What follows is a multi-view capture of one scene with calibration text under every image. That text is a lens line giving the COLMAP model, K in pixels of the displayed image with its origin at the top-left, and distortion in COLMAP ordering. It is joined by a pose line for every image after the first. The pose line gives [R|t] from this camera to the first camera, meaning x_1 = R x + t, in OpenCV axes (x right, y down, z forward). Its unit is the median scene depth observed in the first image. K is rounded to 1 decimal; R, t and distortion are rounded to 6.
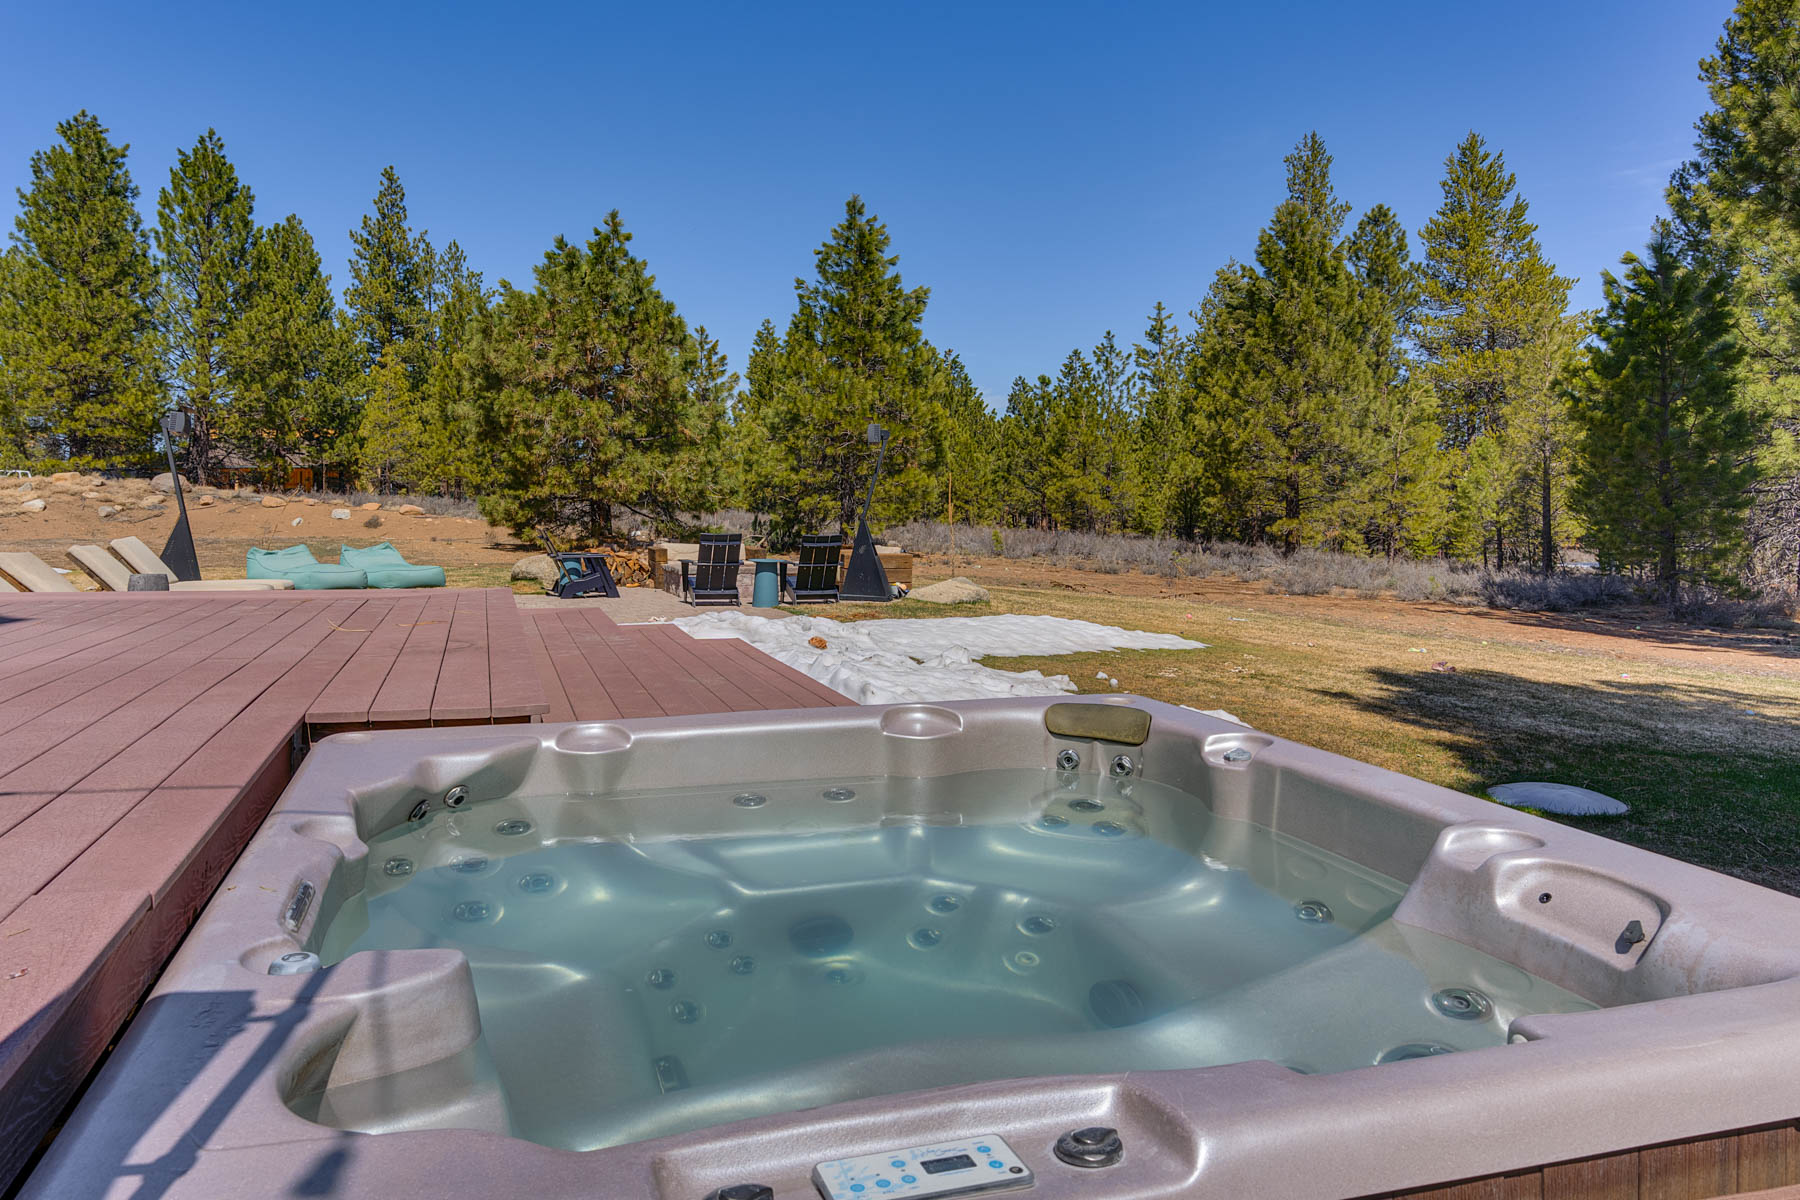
lens RADIAL K [[1130.2, 0, 900.0], [0, 1130.2, 600.0], [0, 0, 1]] dist [0.001996, -0.002037]
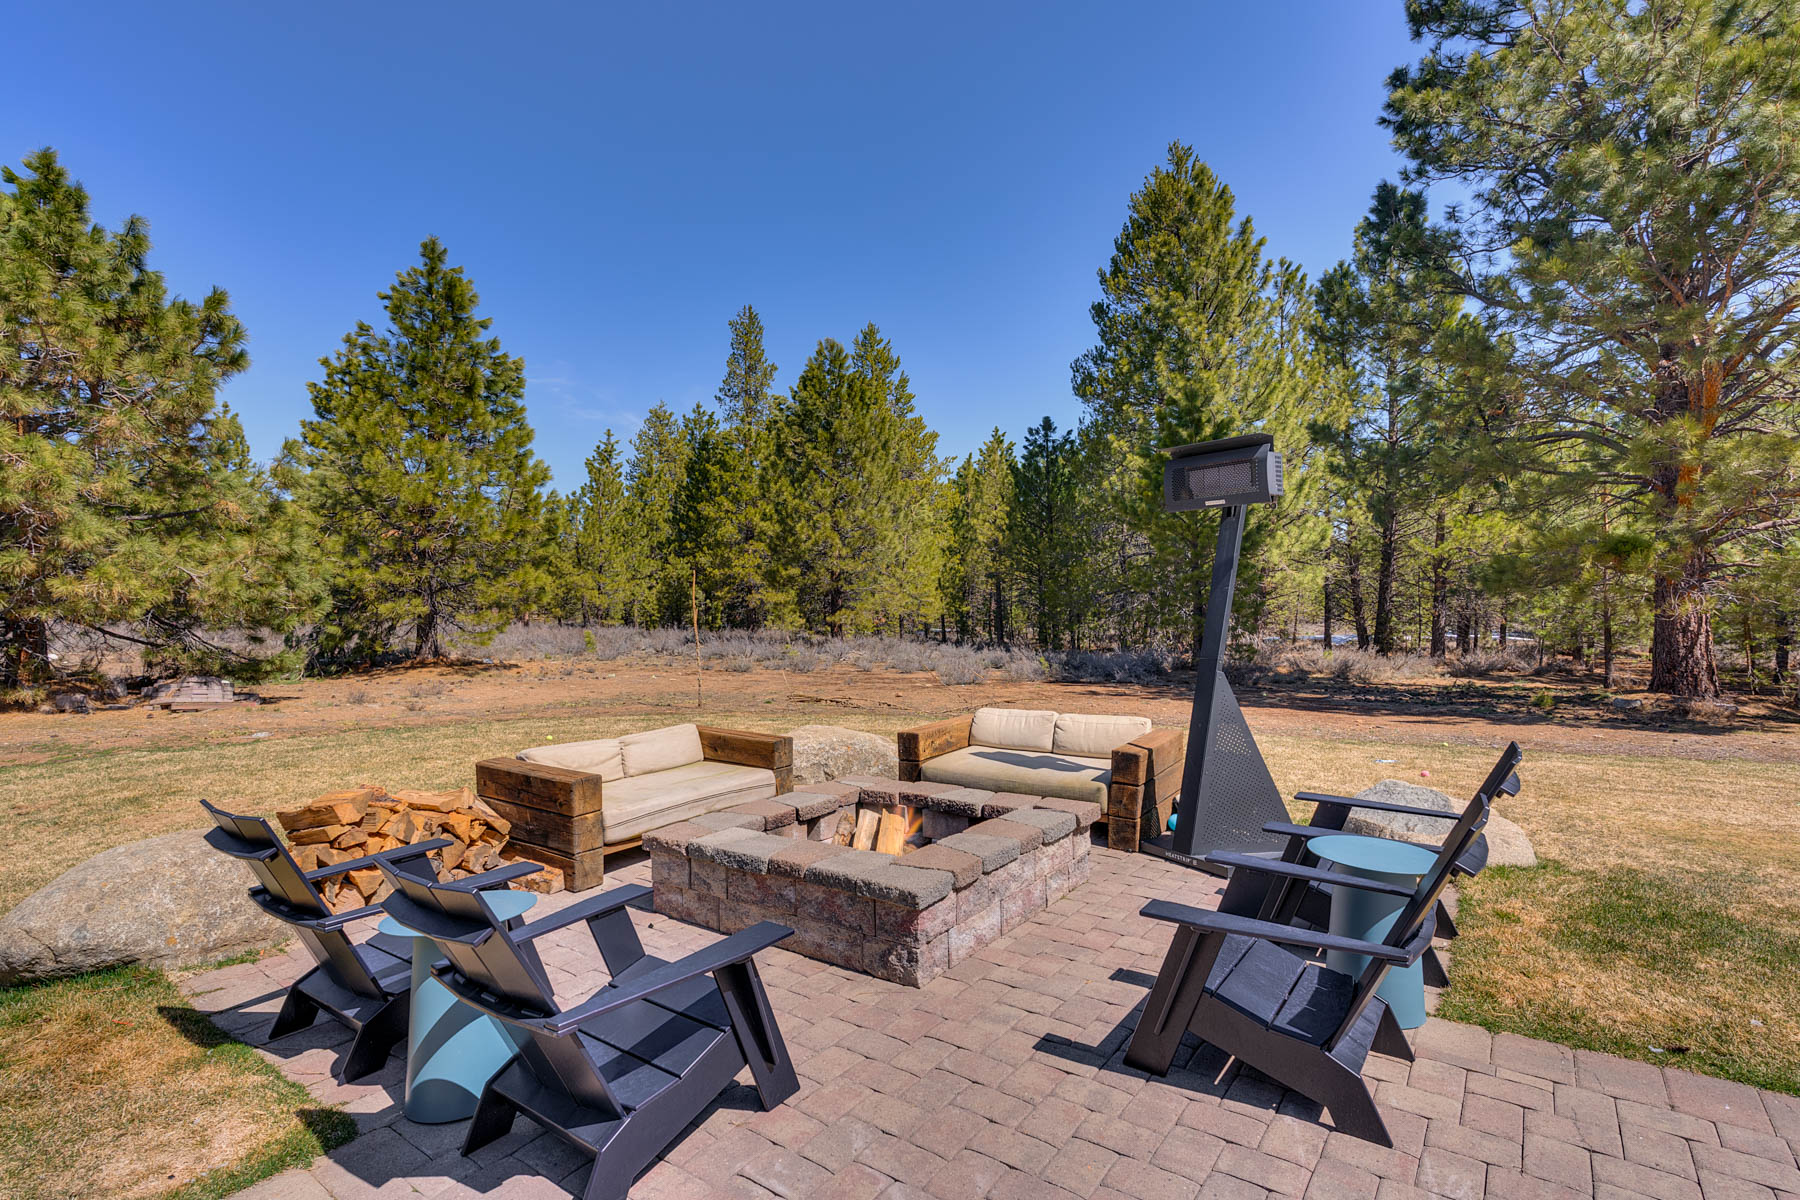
lens RADIAL K [[859.2, 0, 900.0], [0, 859.2, 600.0], [0, 0, 1]] dist [0.022000, -0.000586]
pose [[0.825964, -0.022202, 0.563286, -0.119364], [0.066015, 0.996158, -0.057536, -0.033543], [-0.559845, 0.084708, 0.824256, 0.301408]]
